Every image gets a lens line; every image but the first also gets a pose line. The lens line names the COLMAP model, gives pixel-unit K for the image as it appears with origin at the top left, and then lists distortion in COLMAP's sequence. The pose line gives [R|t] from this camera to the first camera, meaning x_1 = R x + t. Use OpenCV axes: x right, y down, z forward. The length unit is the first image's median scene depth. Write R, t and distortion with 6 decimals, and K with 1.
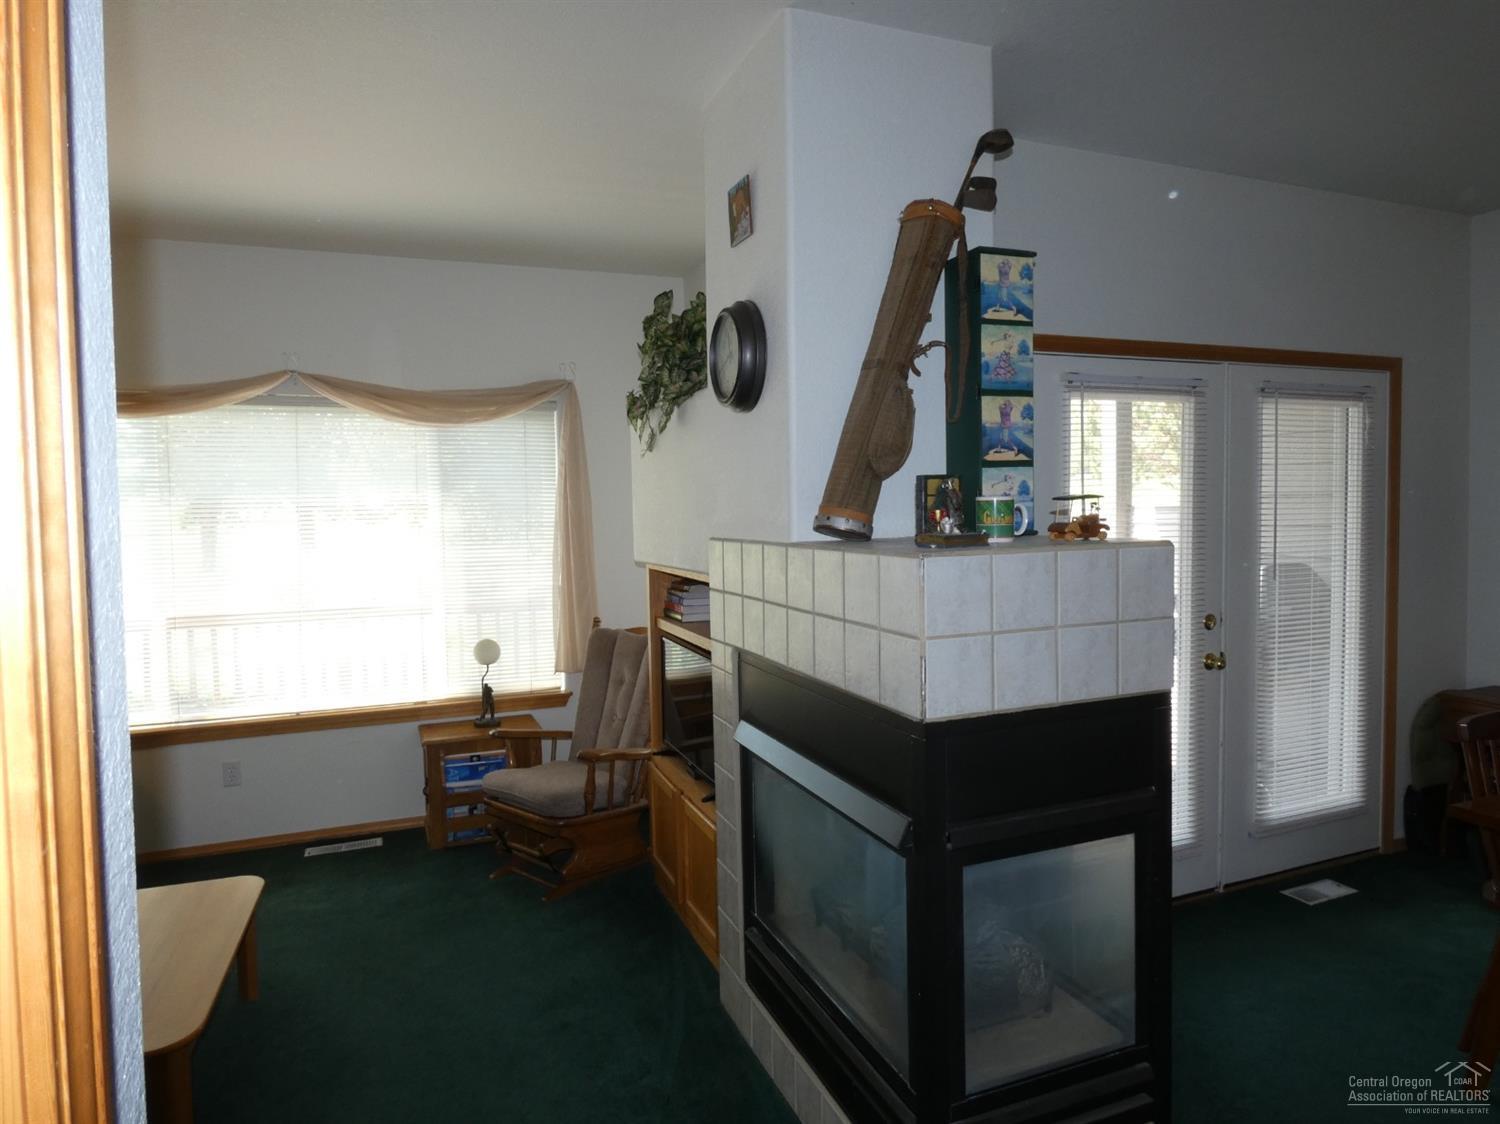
lens RADIAL K [[924.3, 0, 740.4], [0, 924.3, 546.0], [0, 0, 1]] dist [-0.022370, 0.006513]
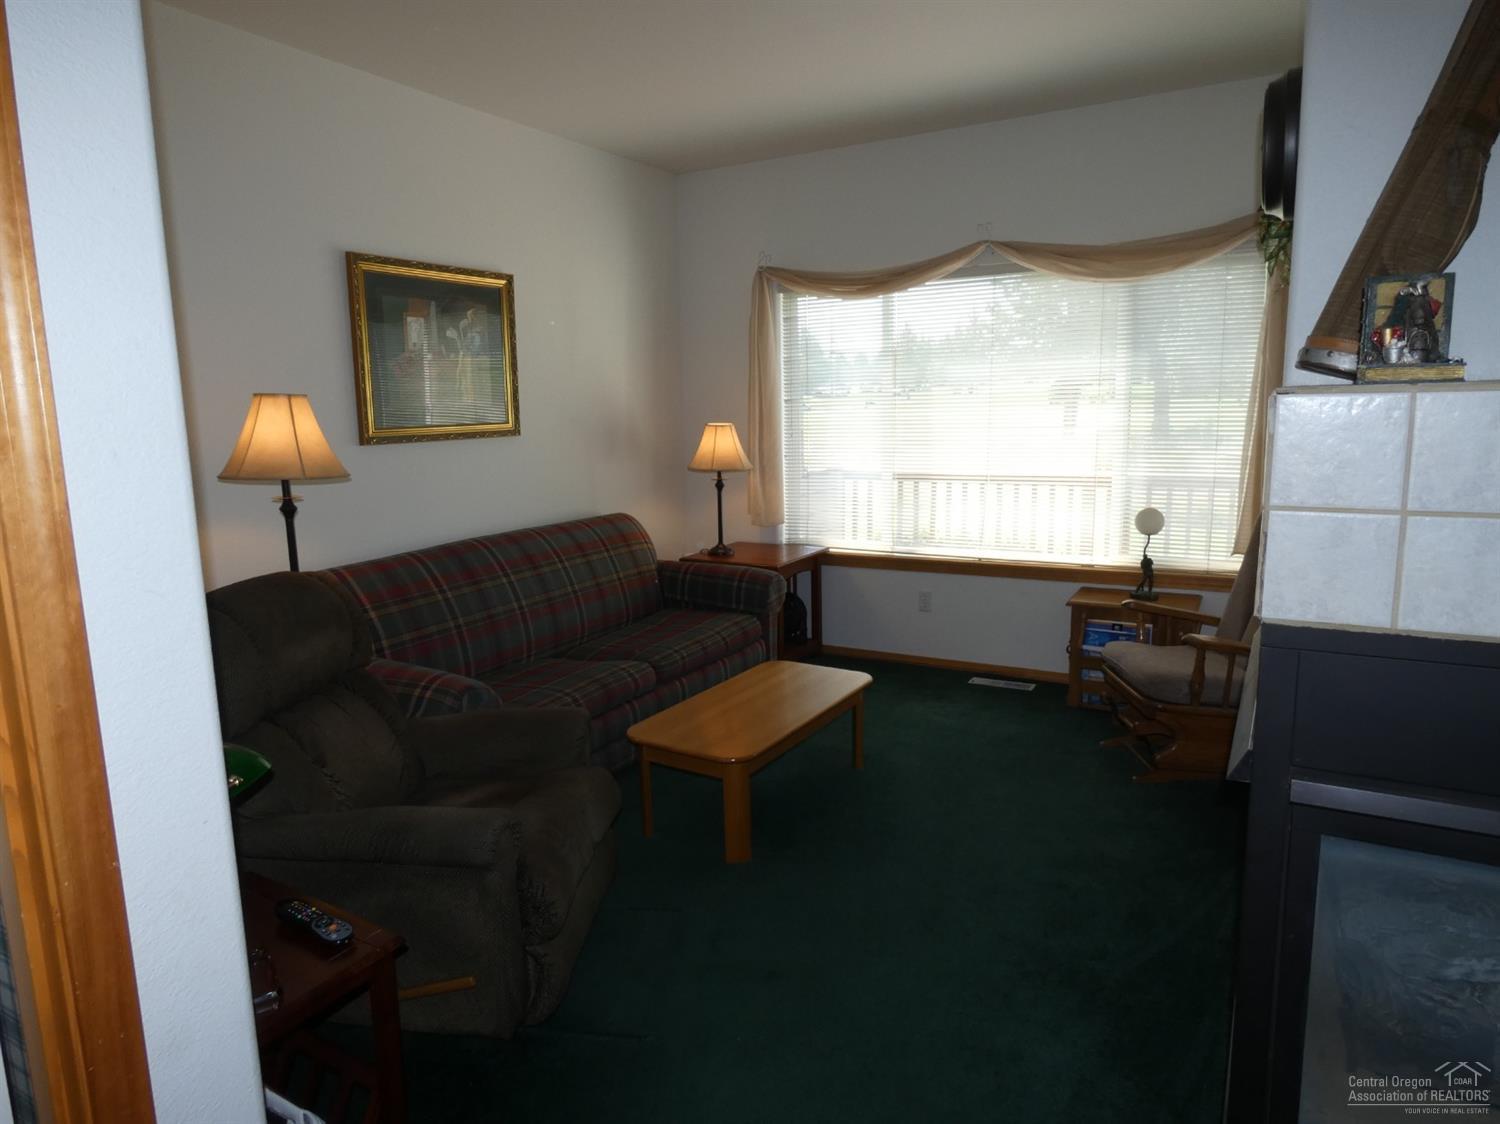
lens RADIAL K [[924.3, 0, 756.3], [0, 924.3, 548.5], [0, 0, 1]] dist [-0.022370, 0.006513]
pose [[0.617036, 0.125371, -0.776884, 0.225511], [-0.021410, 0.989537, 0.142684, 0.016465], [0.786643, -0.071408, 0.613264, 0.104824]]
